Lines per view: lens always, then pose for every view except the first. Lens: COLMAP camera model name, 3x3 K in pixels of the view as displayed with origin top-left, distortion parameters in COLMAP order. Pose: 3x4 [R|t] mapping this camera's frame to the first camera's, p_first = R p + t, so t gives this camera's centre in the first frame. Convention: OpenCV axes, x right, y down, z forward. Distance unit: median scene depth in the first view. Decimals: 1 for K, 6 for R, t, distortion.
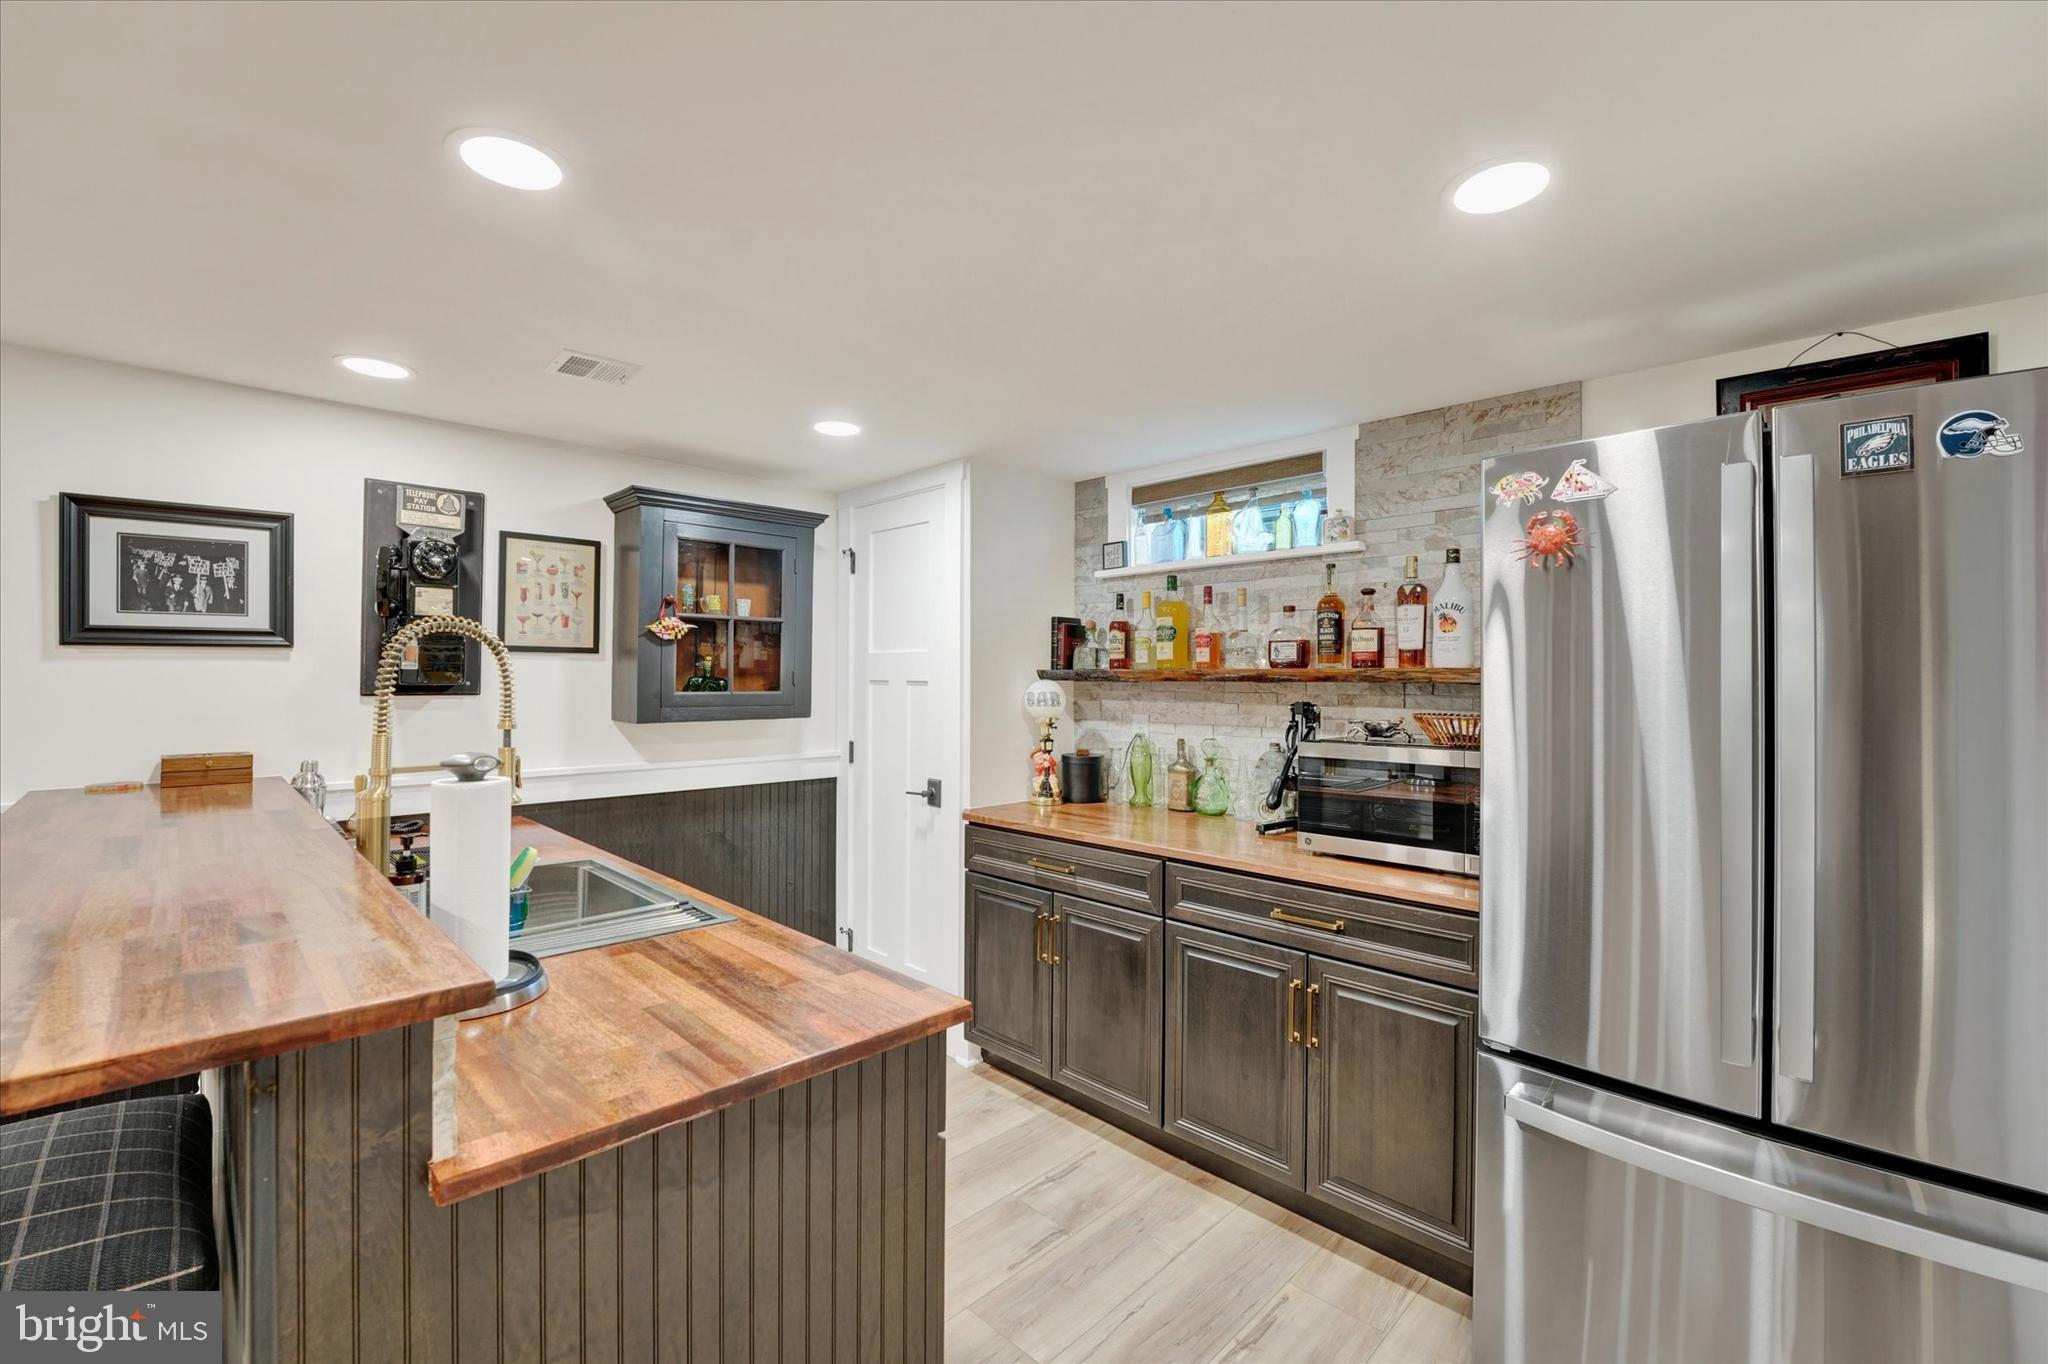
lens RADIAL K [[852.4, 0, 1024.0], [0, 852.4, 682.0], [0, 0, 1]] dist [-0.045187, -0.000124]
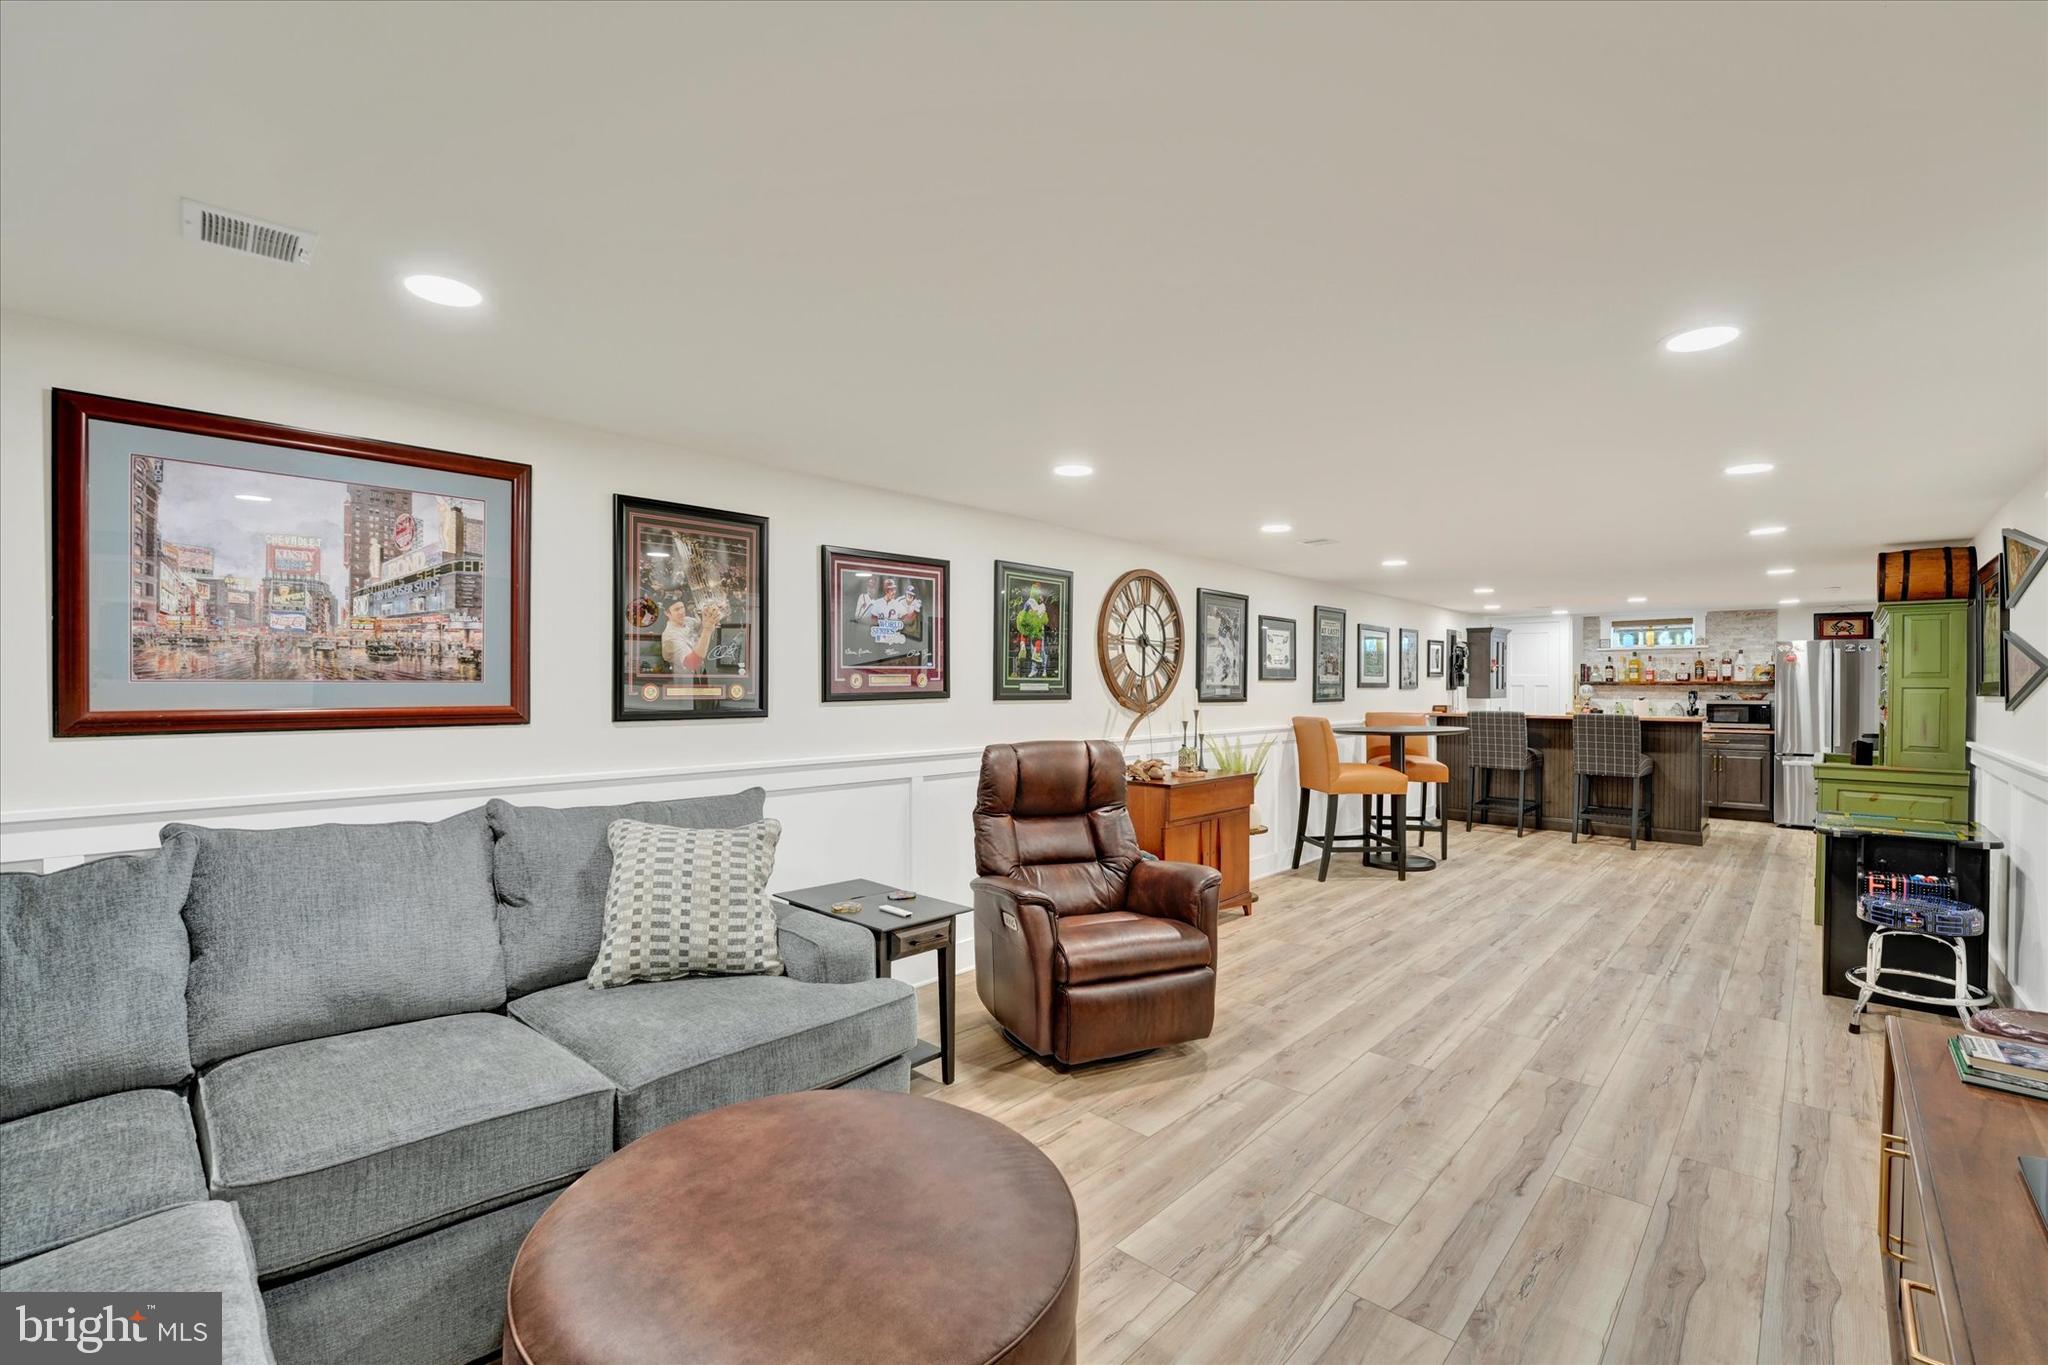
lens RADIAL K [[882.0, 0, 1021.1], [0, 882.0, 693.1], [0, 0, 1]] dist [-0.020811, 0.000033]
pose [[0.999045, -0.004424, 0.043467, -2.375467], [0.004122, 0.999967, 0.007052, -0.003605], [-0.043497, -0.006866, 0.999030, -2.269801]]
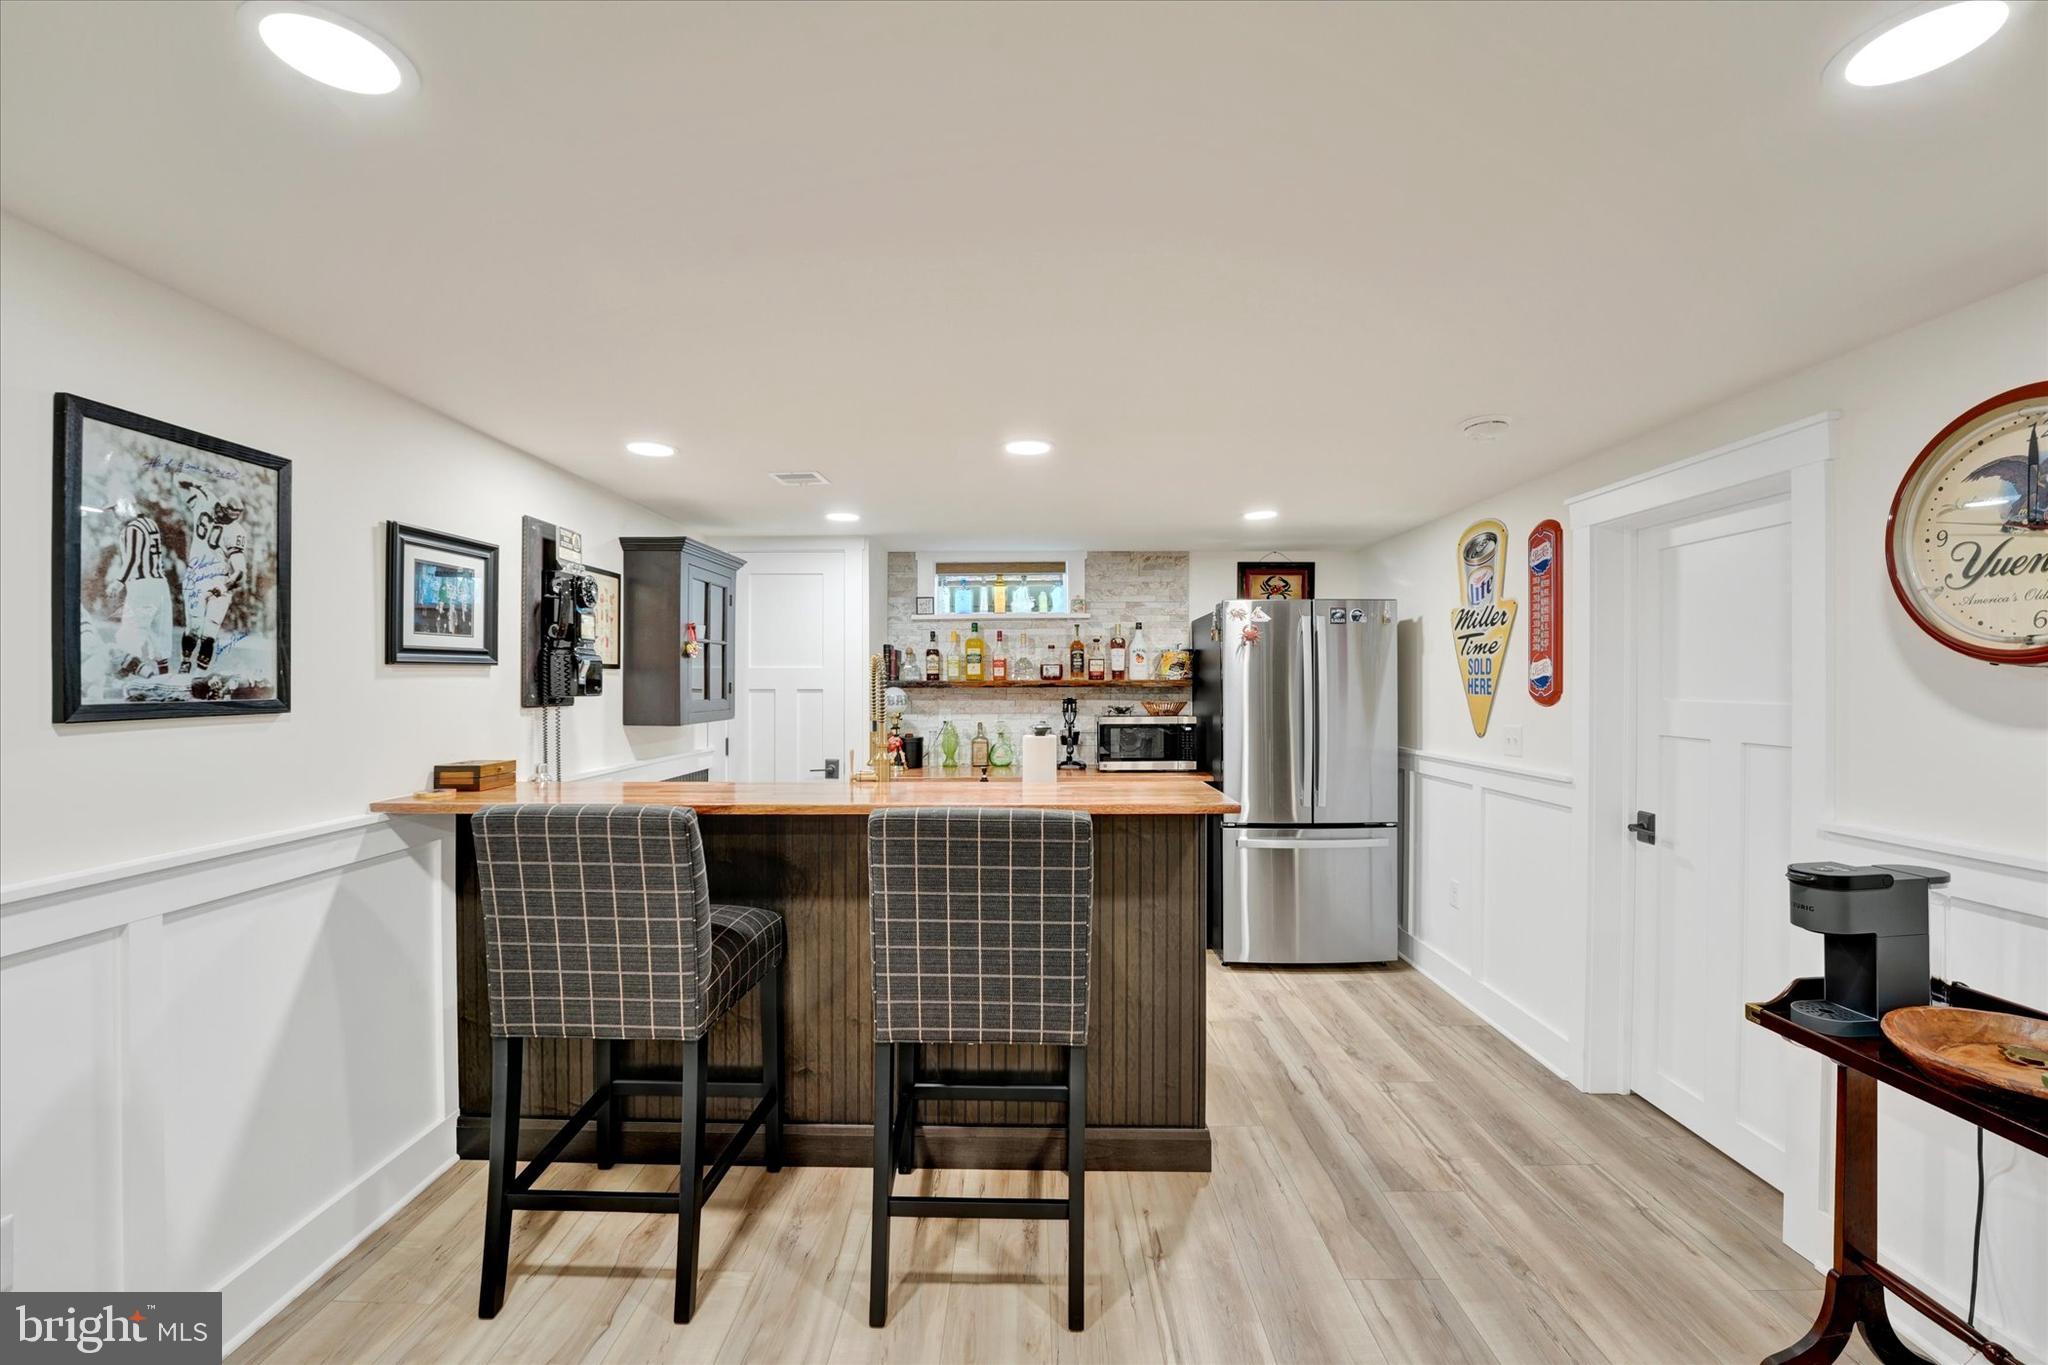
lens RADIAL K [[882.0, 0, 1021.1], [0, 882.0, 693.1], [0, 0, 1]] dist [-0.020811, 0.000033]
pose [[0.716010, -0.014463, 0.697940, -0.994600], [0.008045, 0.999890, 0.012467, -0.011338], [-0.698043, -0.003312, 0.716048, -0.287544]]
